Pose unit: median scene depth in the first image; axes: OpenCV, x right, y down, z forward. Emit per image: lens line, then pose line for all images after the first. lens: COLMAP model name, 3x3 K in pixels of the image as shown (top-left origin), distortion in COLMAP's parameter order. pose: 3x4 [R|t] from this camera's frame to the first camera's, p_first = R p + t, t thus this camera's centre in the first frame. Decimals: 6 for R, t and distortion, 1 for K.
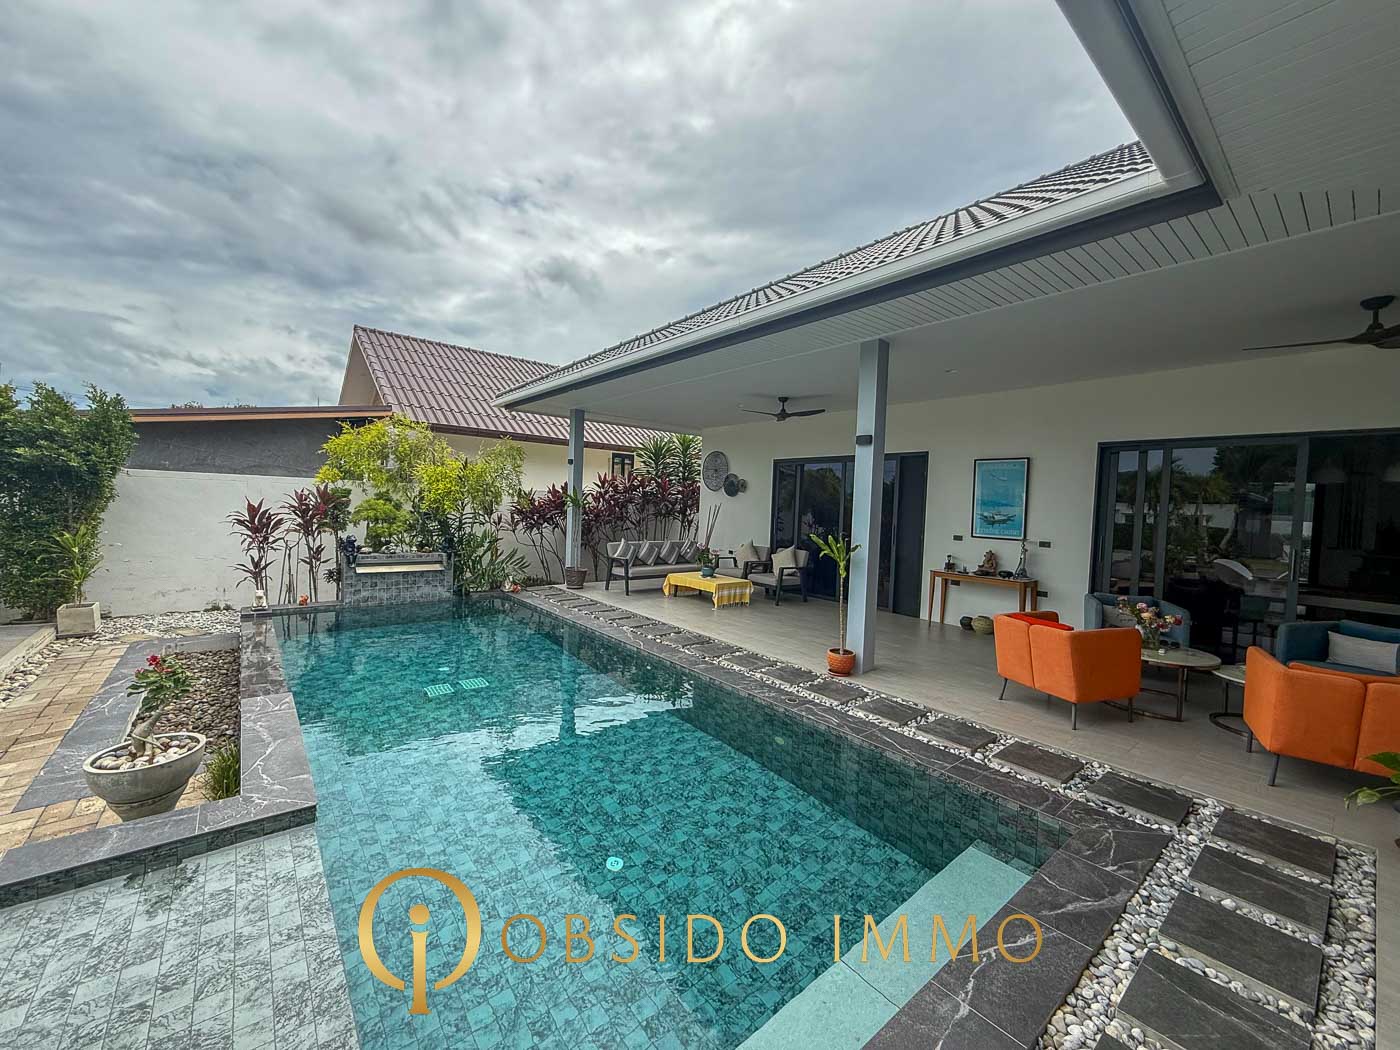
lens RADIAL K [[557.3, 0, 696.7], [0, 557.3, 524.5], [0, 0, 1]] dist [0.000066, 0.000588]
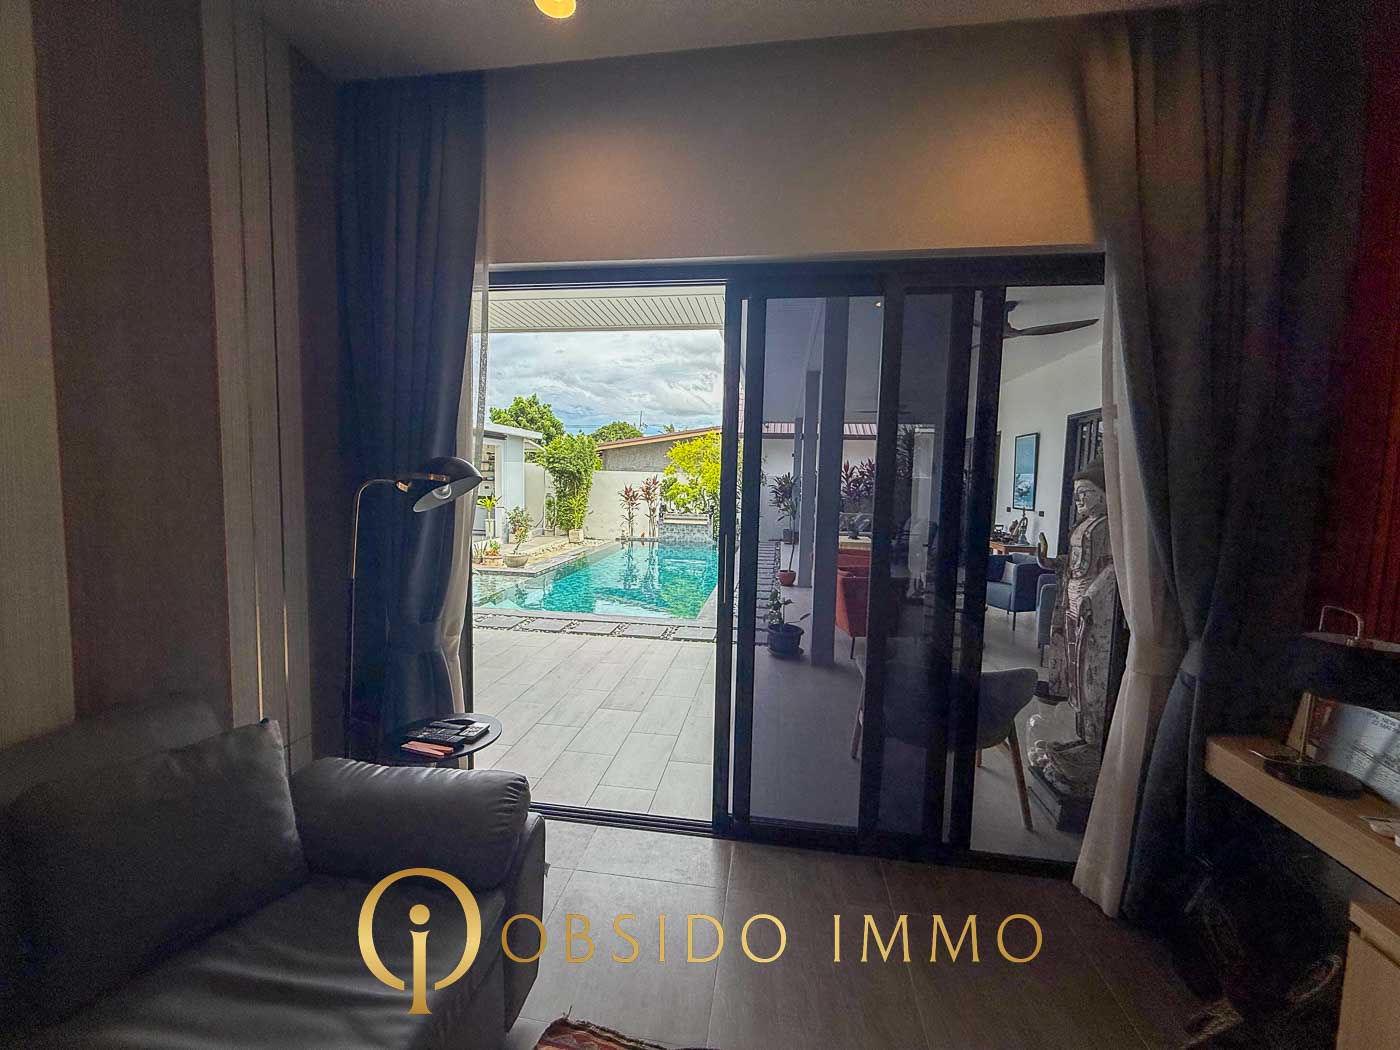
lens RADIAL K [[557.3, 0, 692.8], [0, 557.3, 521.5], [0, 0, 1]] dist [0.000066, 0.000588]
pose [[0.666371, 0.032835, -0.744897, 0.805419], [-0.023643, 0.999458, 0.022906, 0.035911], [0.745246, 0.002347, 0.666786, -0.166047]]
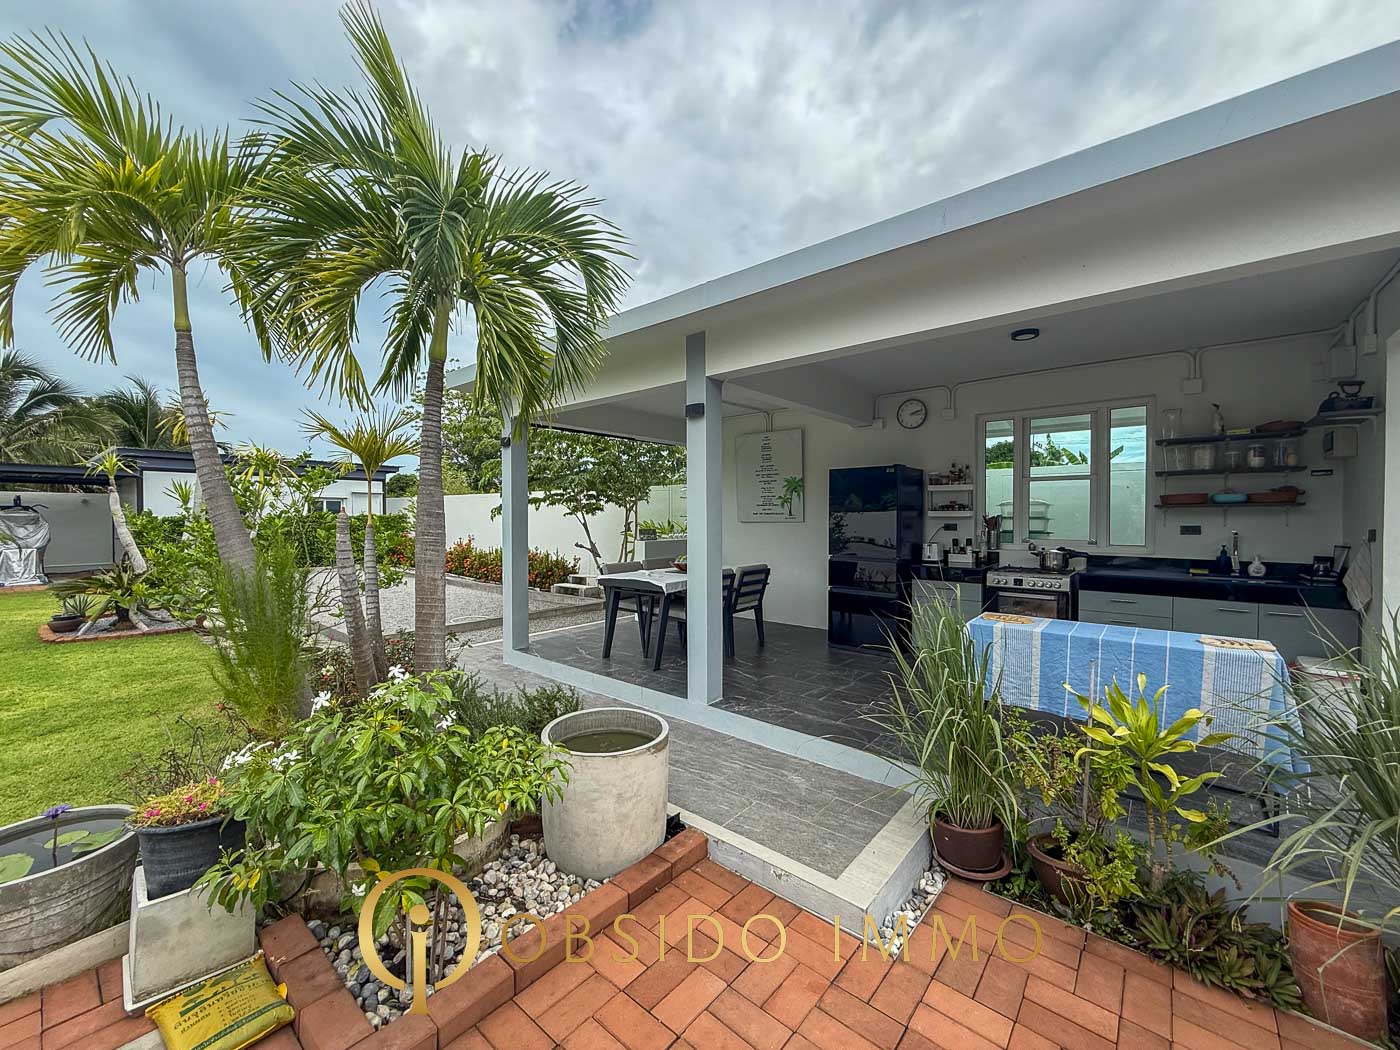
lens RADIAL K [[557.3, 0, 694.9], [0, 557.3, 524.4], [0, 0, 1]] dist [0.000066, 0.000588]
pose [[0.173411, -0.022925, -0.984583, -0.604367], [-0.028890, 0.999180, -0.028353, 0.005983], [0.984426, 0.033362, 0.172607, 0.002553]]
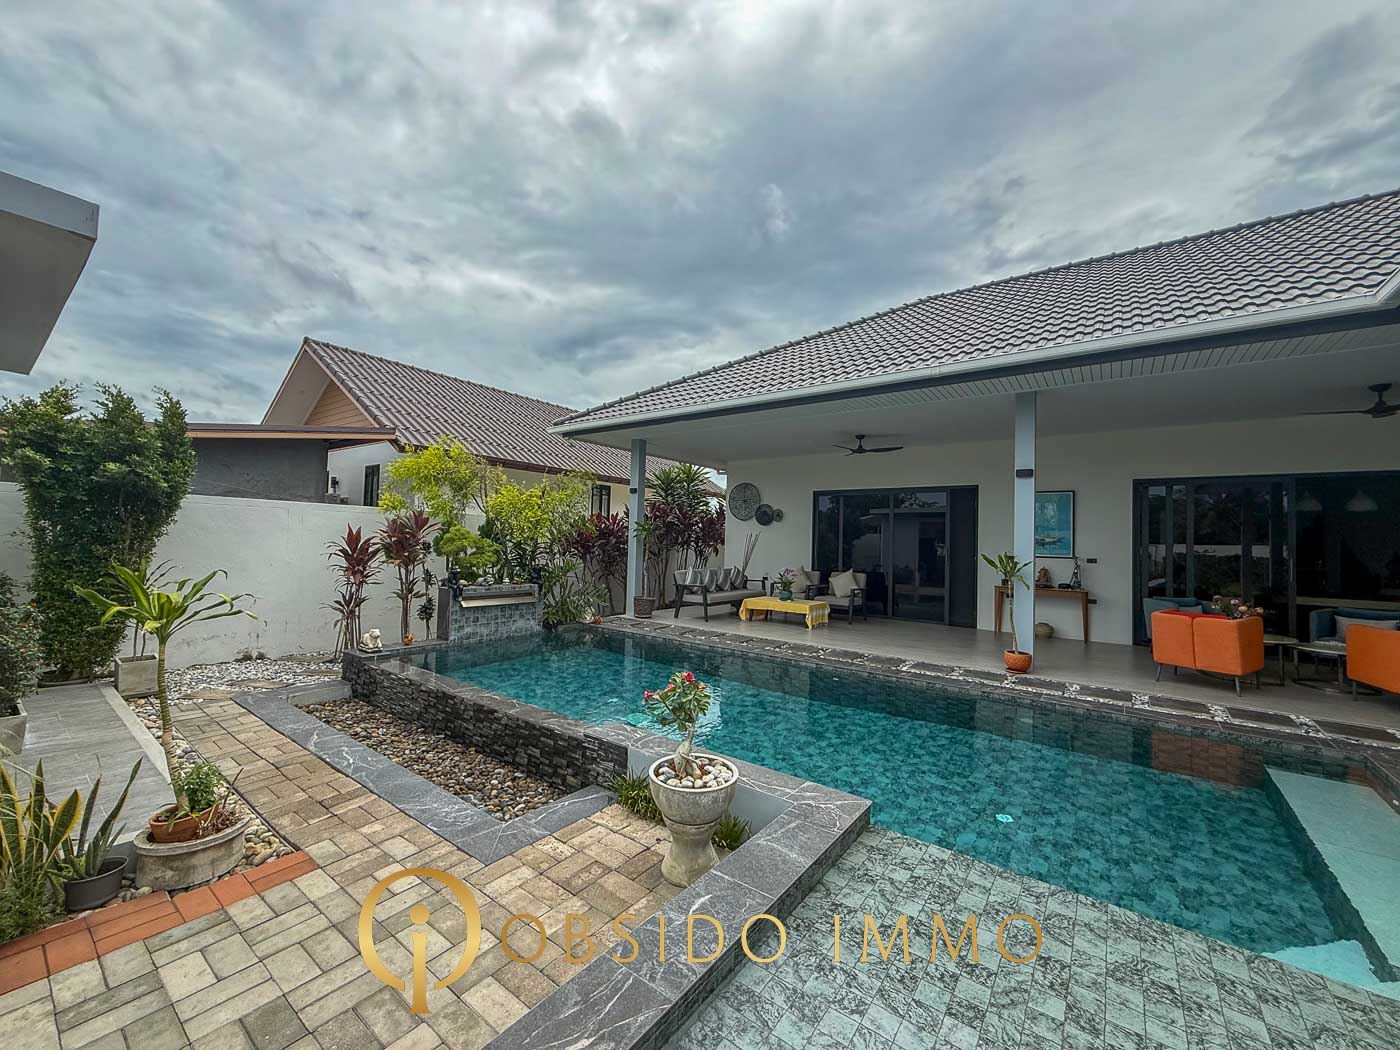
lens RADIAL K [[557.3, 0, 696.1], [0, 557.3, 523.6], [0, 0, 1]] dist [0.000066, 0.000588]
pose [[0.971560, -0.002591, 0.236781, -0.428573], [0.017251, 0.998057, -0.059865, 0.010024], [-0.236166, 0.062247, 0.969717, 0.005379]]
